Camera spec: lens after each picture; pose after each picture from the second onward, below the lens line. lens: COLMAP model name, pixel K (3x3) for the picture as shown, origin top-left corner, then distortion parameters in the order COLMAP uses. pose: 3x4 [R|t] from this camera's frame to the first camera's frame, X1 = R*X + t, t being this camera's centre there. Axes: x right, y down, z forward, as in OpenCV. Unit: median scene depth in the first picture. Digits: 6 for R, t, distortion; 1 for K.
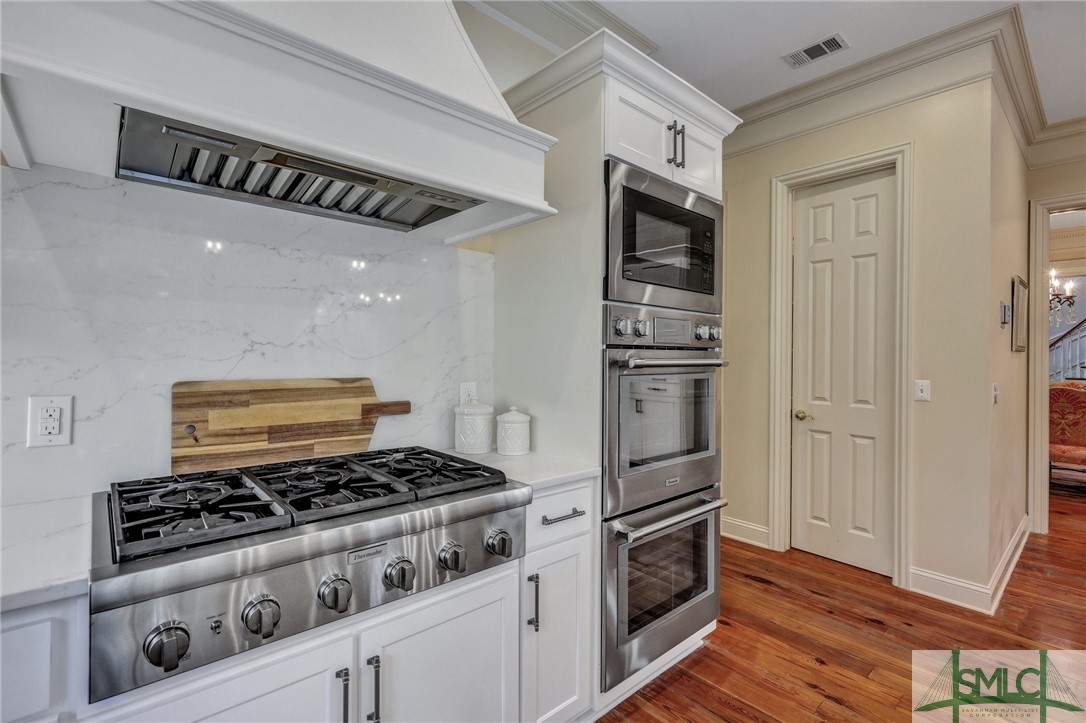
lens RADIAL K [[499.5, 0, 541.4], [0, 499.5, 355.1], [0, 0, 1]] dist [-0.001121, 0.000622]
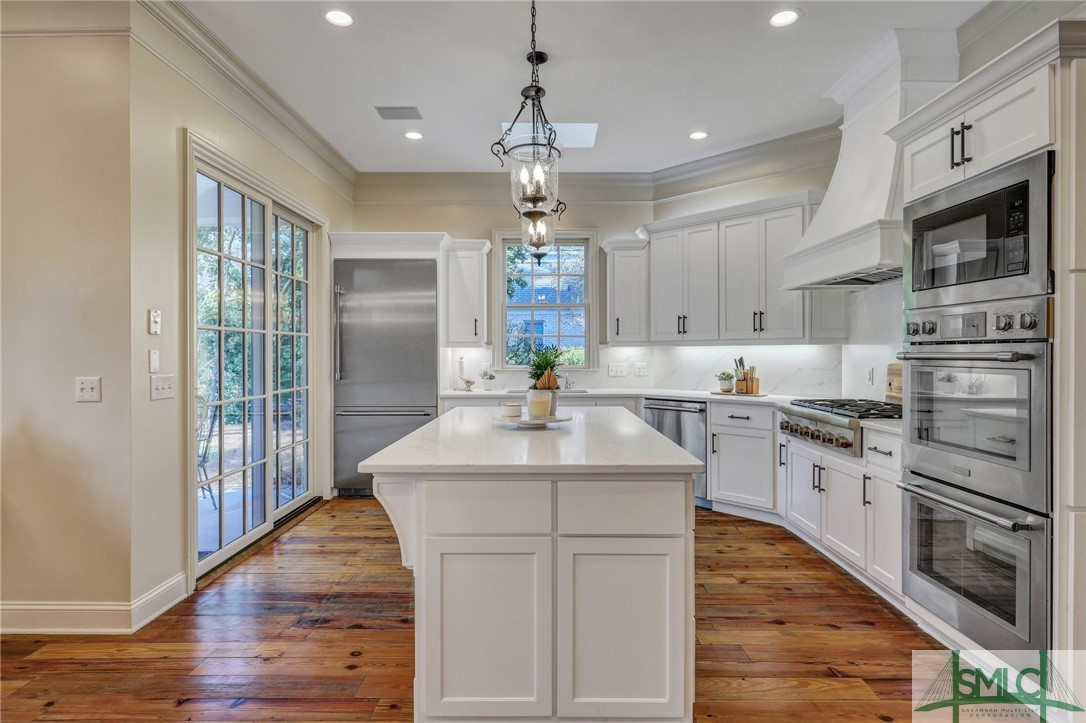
lens RADIAL K [[561.0, 0, 544.6], [0, 561.0, 355.8], [0, 0, 1]] dist [-0.000011, 0.002104]
pose [[-0.667734, -0.004033, -0.744389, 1.867033], [-0.004177, 0.999990, -0.001671, 0.020968], [0.744388, 0.001994, -0.667745, 1.237109]]
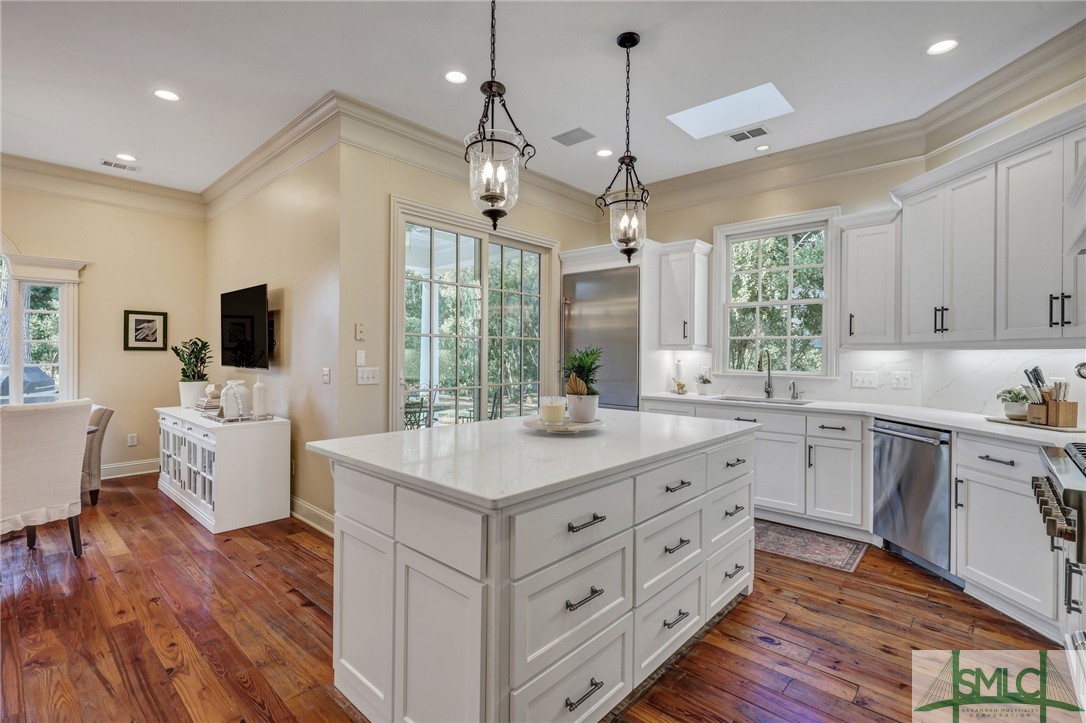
lens RADIAL K [[499.5, 0, 543.4], [0, 499.5, 355.2], [0, 0, 1]] dist [-0.001121, 0.000622]
pose [[-0.993993, -0.018354, -0.107897, 0.902663], [-0.018620, 0.999826, 0.001467, 0.007897], [0.107851, 0.003467, -0.994161, 1.492066]]
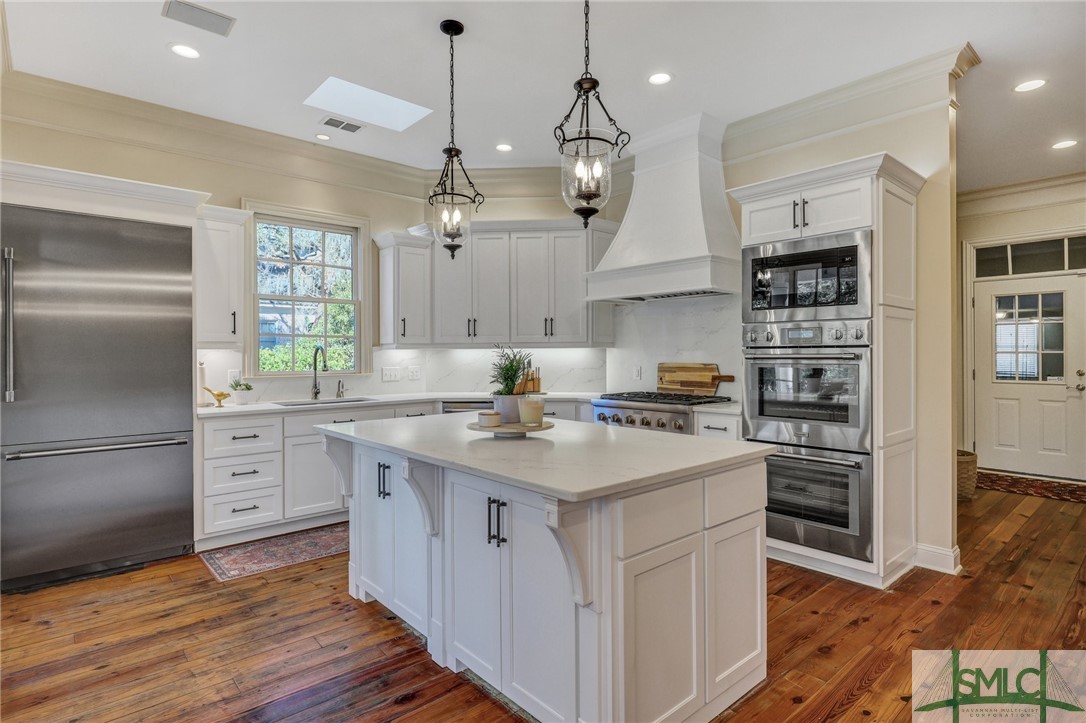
lens RADIAL K [[561.0, 0, 542.4], [0, 561.0, 355.4], [0, 0, 1]] dist [-0.000011, 0.002104]
pose [[-0.008080, -0.006861, -0.999944, 2.171890], [0.005500, 0.999961, -0.006906, 0.020494], [0.999952, -0.005556, -0.008042, 0.242997]]
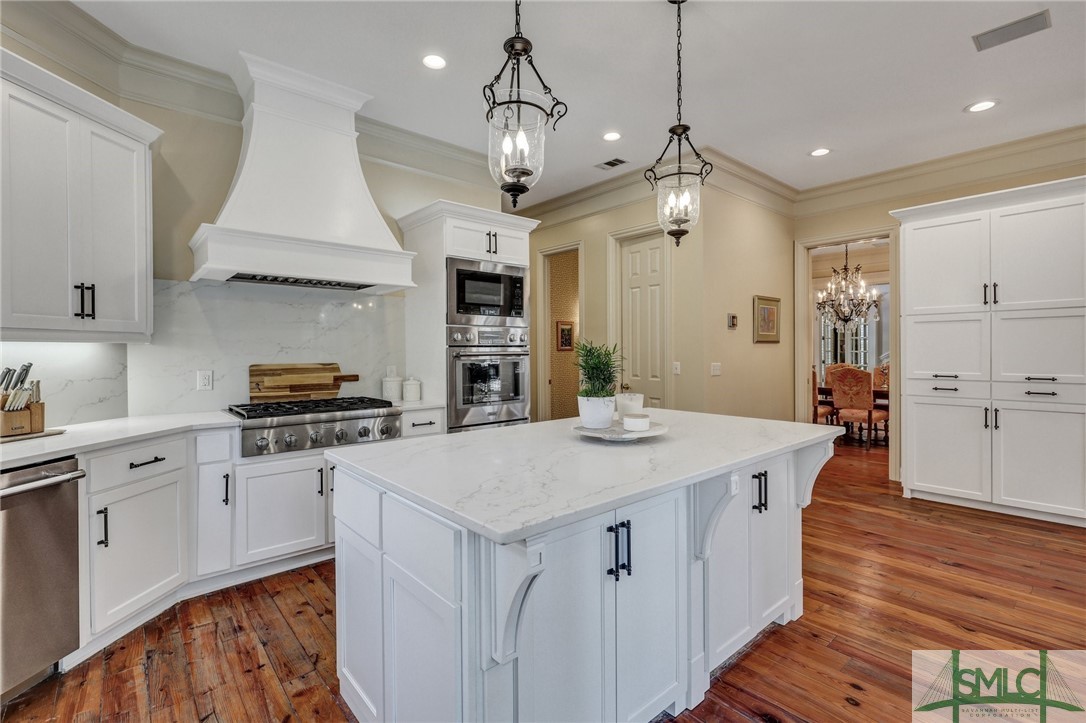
lens RADIAL K [[499.5, 0, 541.9], [0, 499.5, 355.0], [0, 0, 1]] dist [-0.001121, 0.000622]
pose [[0.999806, -0.015630, -0.011969, 0.528711], [0.015751, 0.999825, 0.010073, 0.004187], [0.011810, -0.010260, 0.999878, -1.056619]]
